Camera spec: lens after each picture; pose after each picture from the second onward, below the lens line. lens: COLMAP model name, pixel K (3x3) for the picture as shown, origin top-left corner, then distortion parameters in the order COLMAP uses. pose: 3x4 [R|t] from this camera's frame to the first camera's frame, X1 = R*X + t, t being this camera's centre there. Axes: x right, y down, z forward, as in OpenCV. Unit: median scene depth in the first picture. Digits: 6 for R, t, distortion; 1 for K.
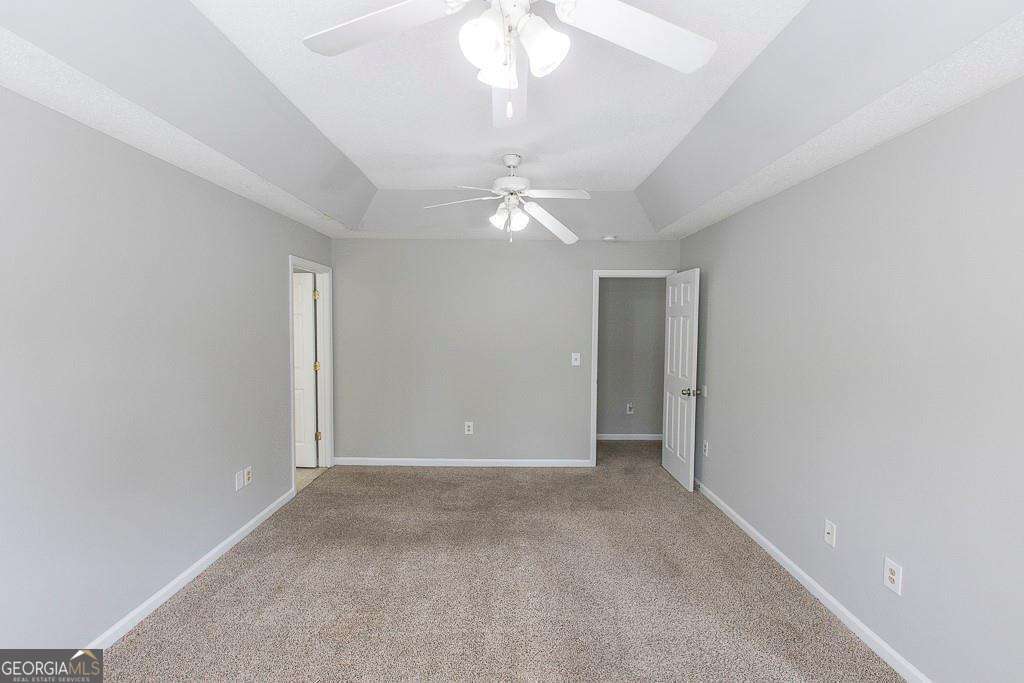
lens RADIAL K [[453.1, 0, 510.0], [0, 453.1, 342.9], [0, 0, 1]] dist [-0.000985, 0.000099]
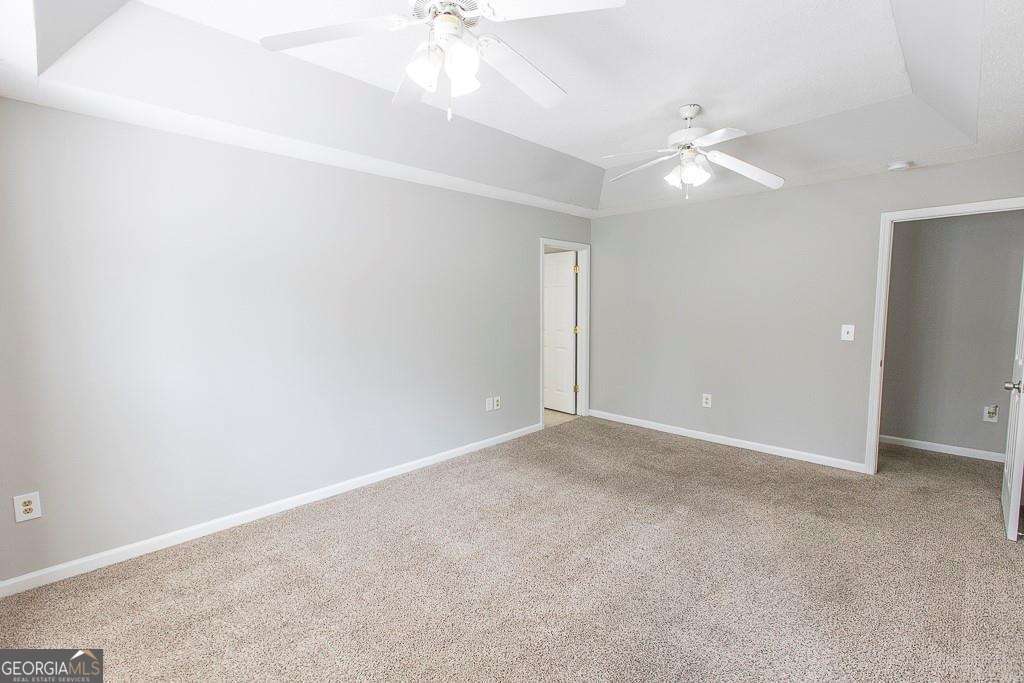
lens RADIAL K [[455.2, 0, 514.2], [0, 455.2, 339.8], [0, 0, 1]] dist [0.002450, 0.000188]
pose [[0.711076, 0.049272, -0.701387, 0.338992], [-0.022348, 0.998621, 0.047496, 0.028283], [0.702760, -0.018099, 0.711197, 0.044136]]
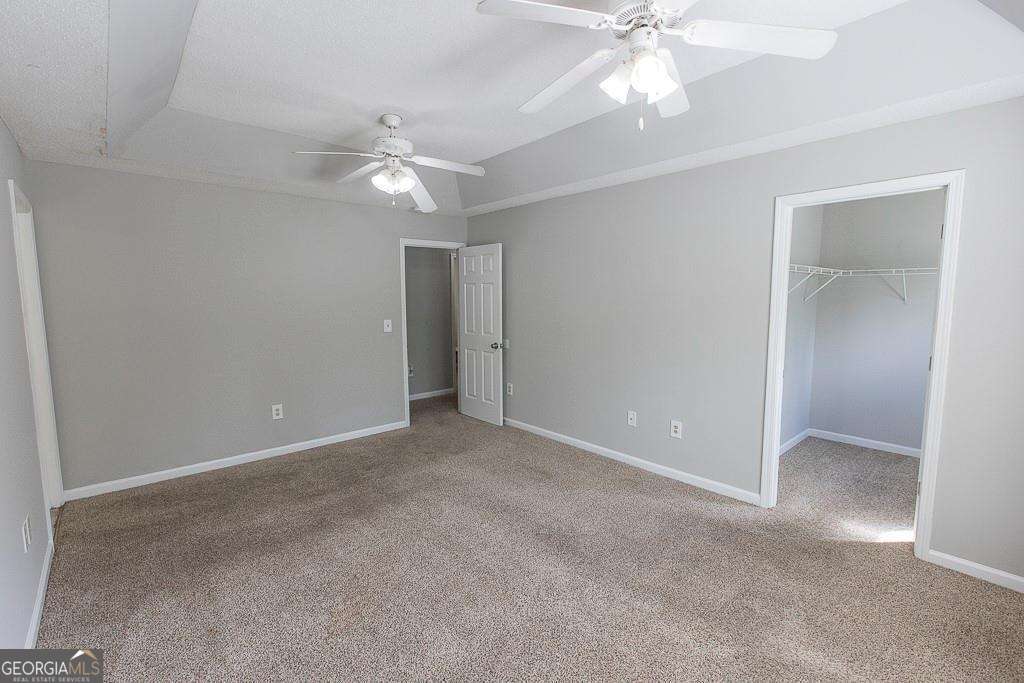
lens RADIAL K [[455.2, 0, 514.2], [0, 455.2, 339.8], [0, 0, 1]] dist [0.002450, 0.000188]
pose [[0.741946, -0.076123, 0.666124, -0.385092], [0.042210, 0.996866, 0.066904, 0.012878], [-0.669130, -0.021521, 0.742834, 0.059603]]
